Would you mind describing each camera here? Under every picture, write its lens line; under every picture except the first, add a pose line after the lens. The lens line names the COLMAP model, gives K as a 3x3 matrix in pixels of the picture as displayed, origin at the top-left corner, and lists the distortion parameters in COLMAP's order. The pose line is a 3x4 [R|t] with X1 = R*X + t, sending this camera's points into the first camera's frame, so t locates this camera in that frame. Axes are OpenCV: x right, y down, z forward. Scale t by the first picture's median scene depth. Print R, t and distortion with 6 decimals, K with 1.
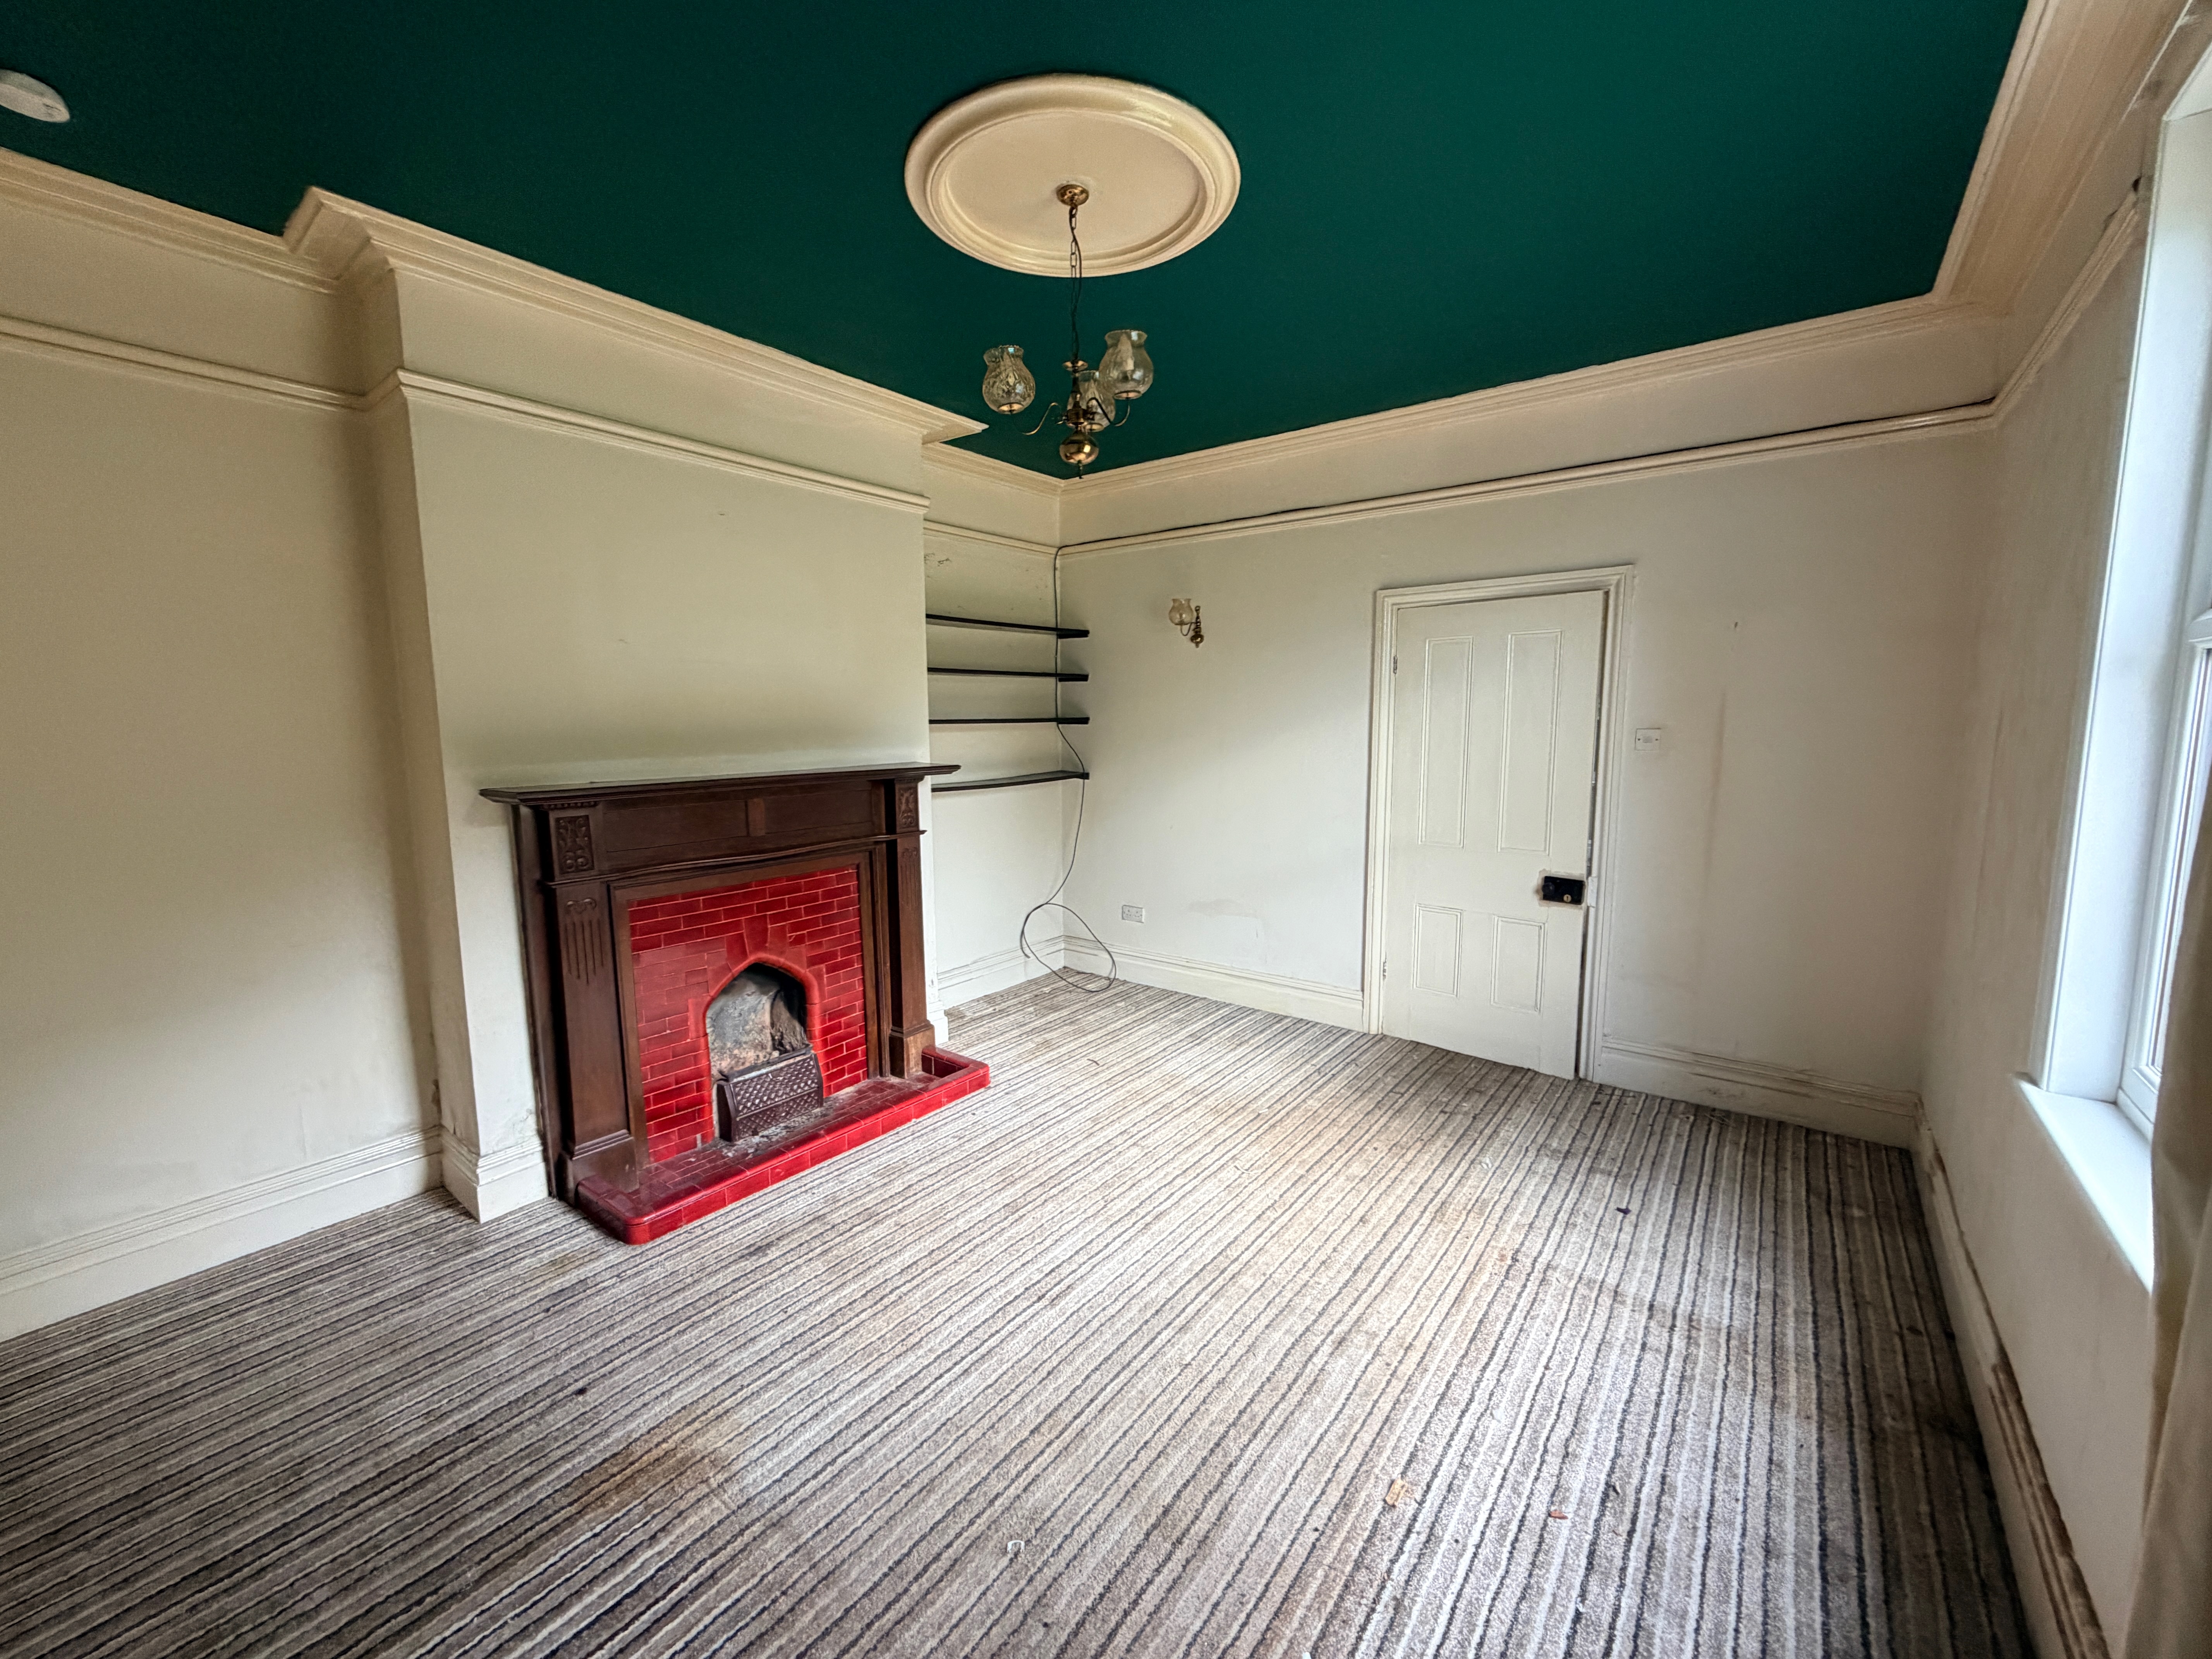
lens RADIAL K [[884.7, 0, 1098.0], [0, 884.7, 823.0], [0, 0, 1]] dist [-0.000085, 0.000850]
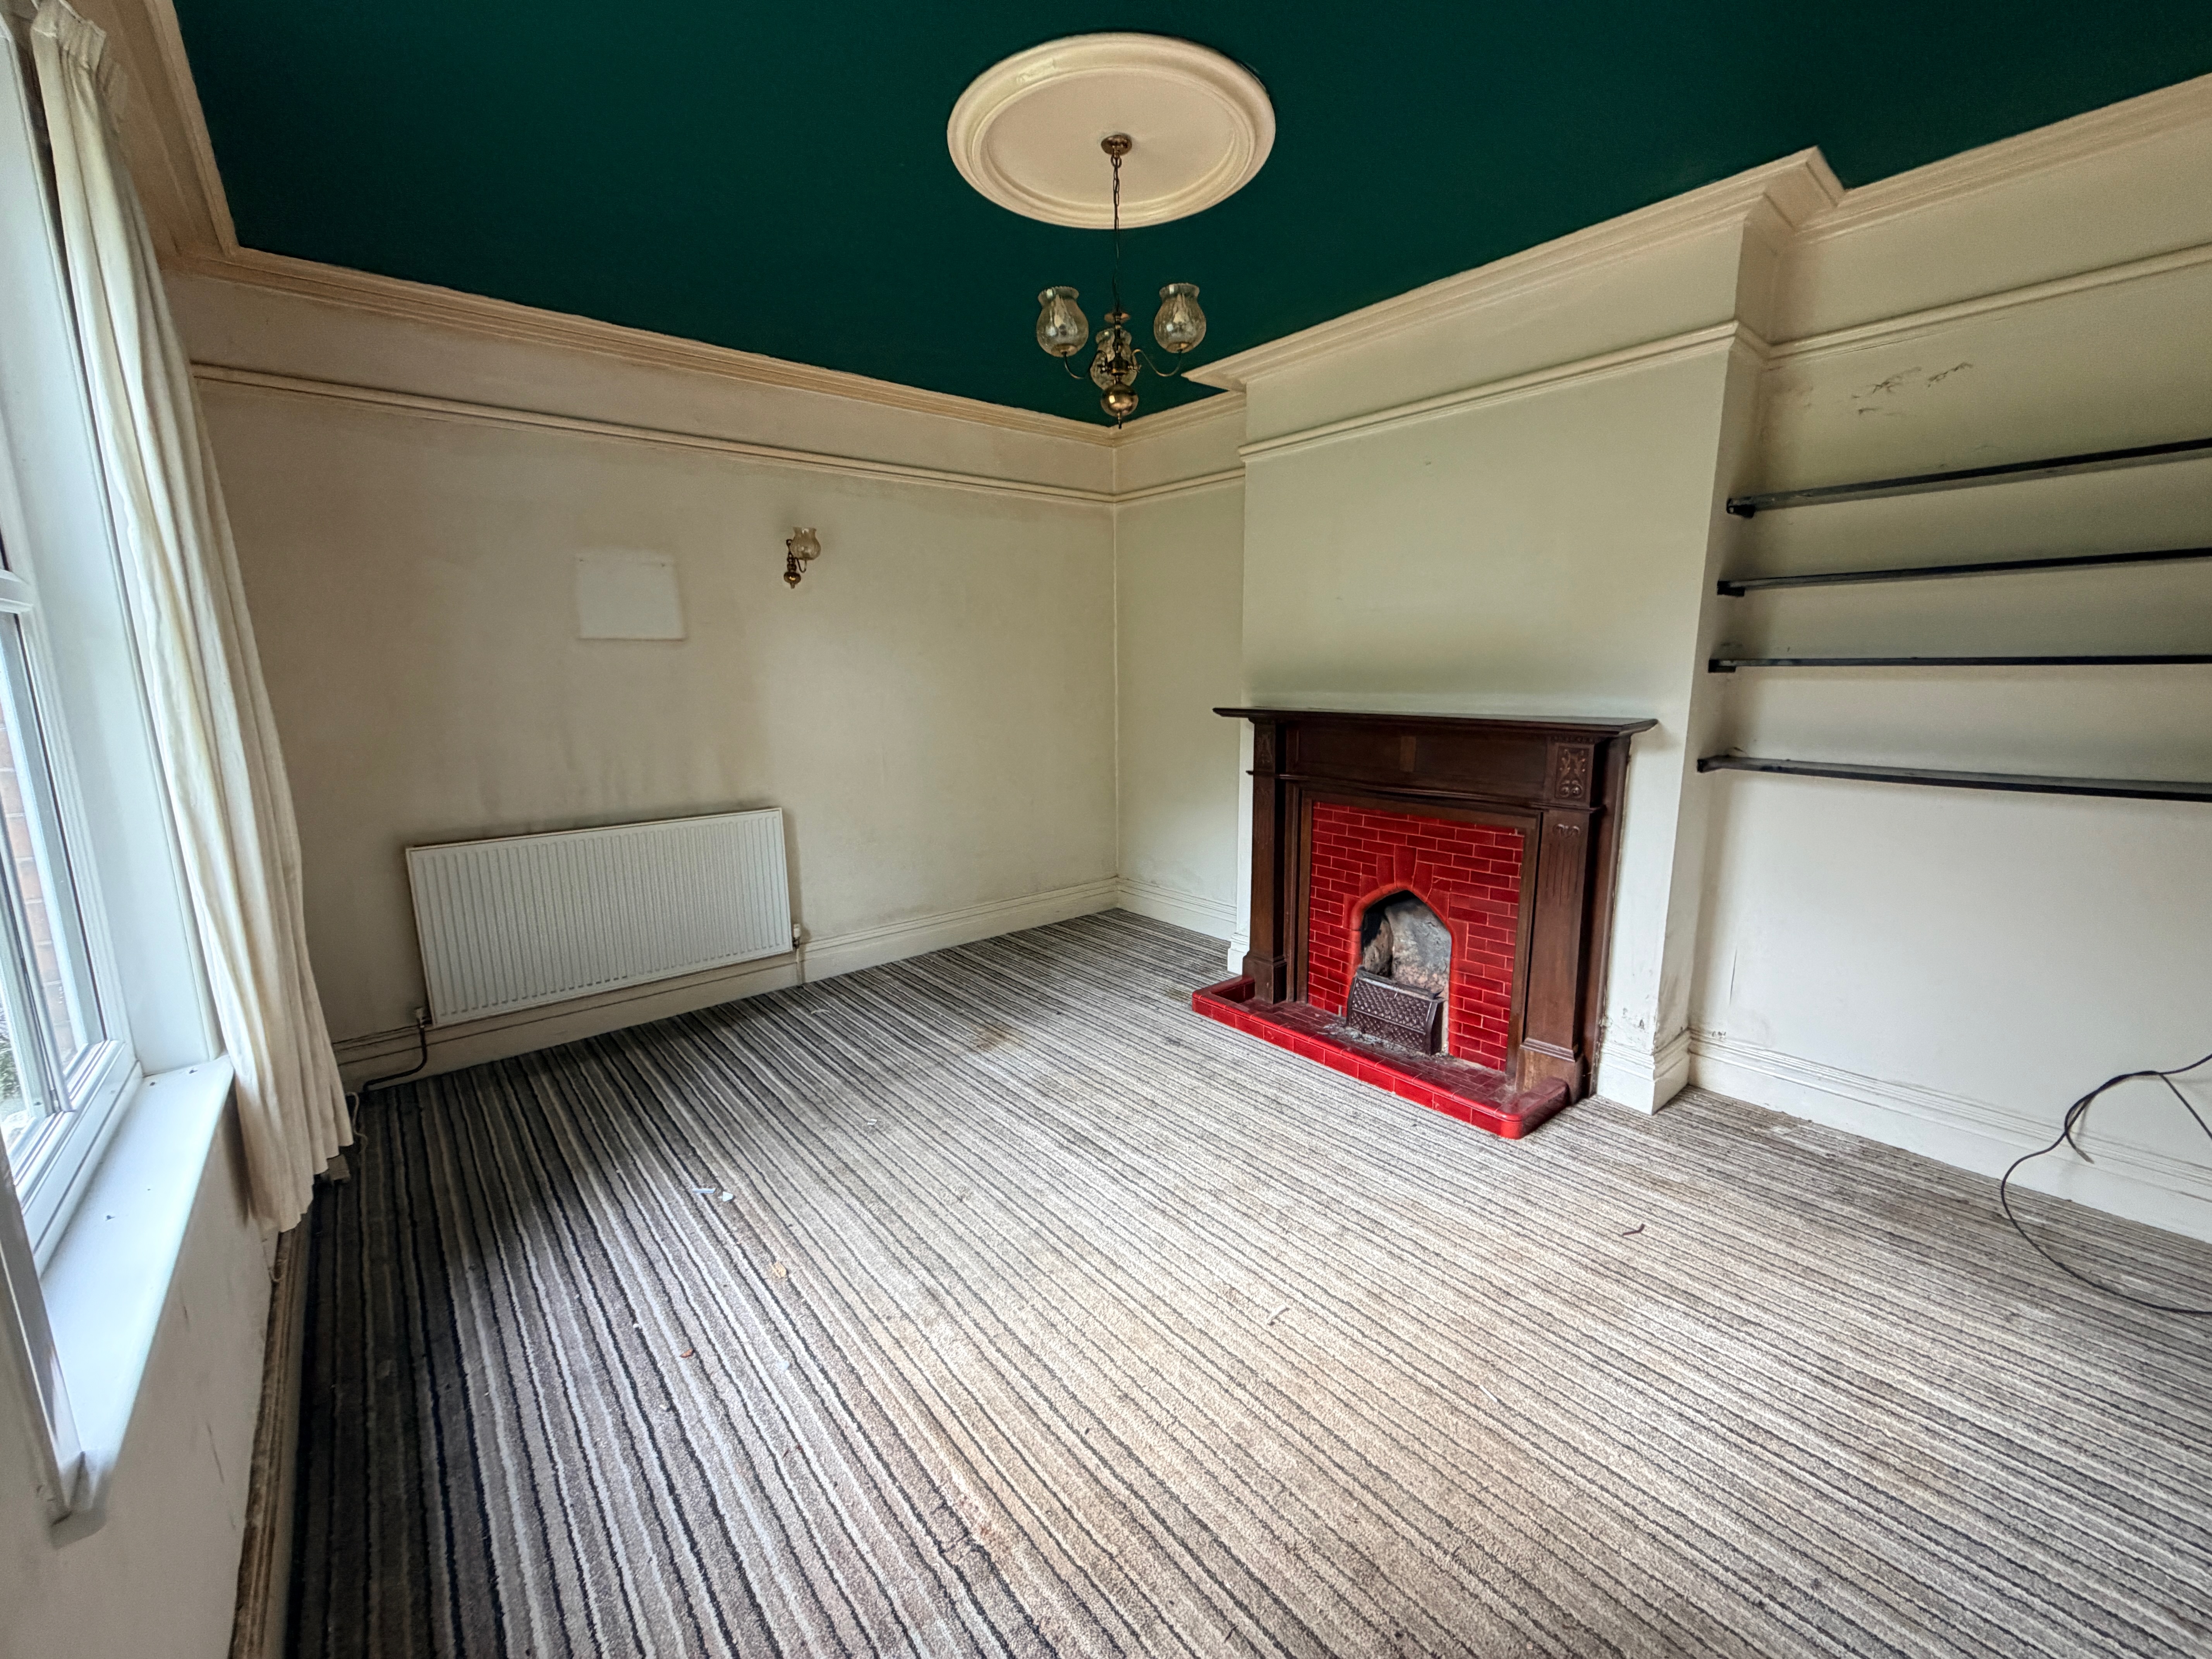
lens RADIAL K [[884.7, 0, 1098.0], [0, 884.7, 823.0], [0, 0, 1]] dist [-0.000085, 0.000850]
pose [[-0.213463, 0.183306, -0.959600, 0.910074], [-0.104687, 0.972292, 0.209018, -0.136485], [0.971326, 0.145076, -0.188358, 1.069577]]
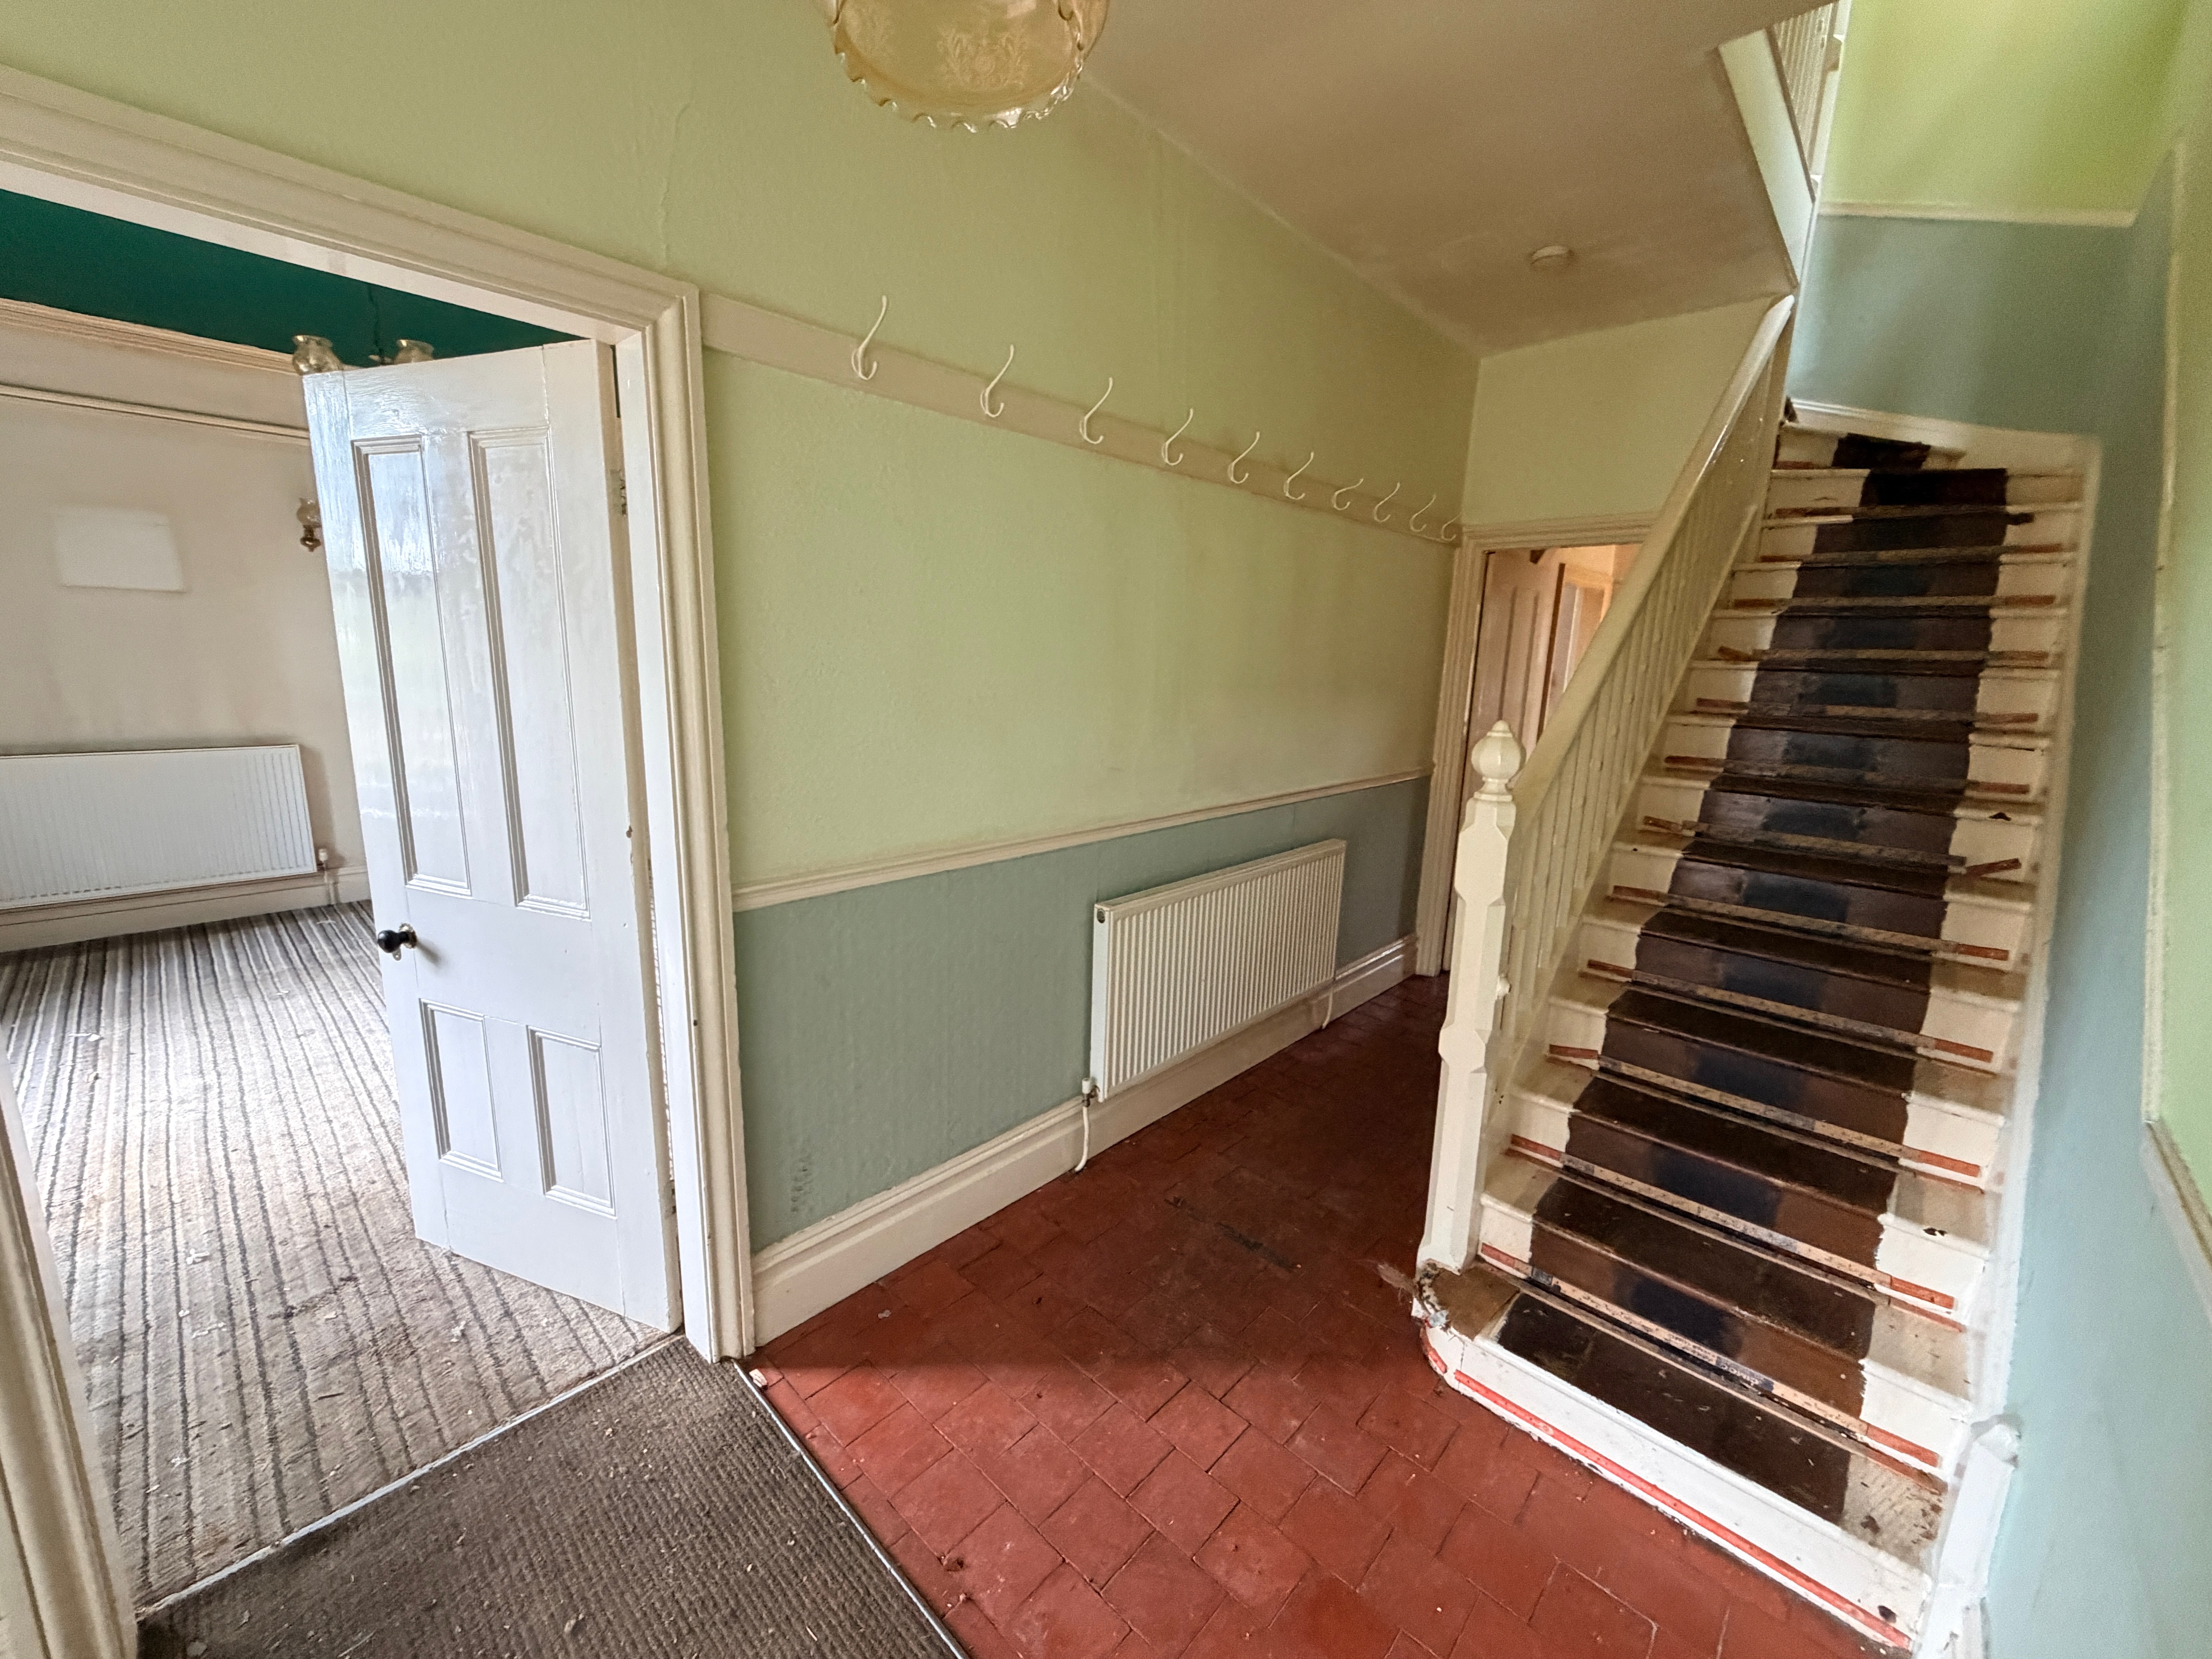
lens RADIAL K [[884.7, 0, 1098.0], [0, 884.7, 823.0], [0, 0, 1]] dist [-0.000085, 0.000850]
pose [[-0.095346, 0.189887, -0.977165, 1.138590], [-0.152622, 0.967243, 0.202850, -0.230024], [0.983675, 0.168478, -0.063242, 1.938146]]
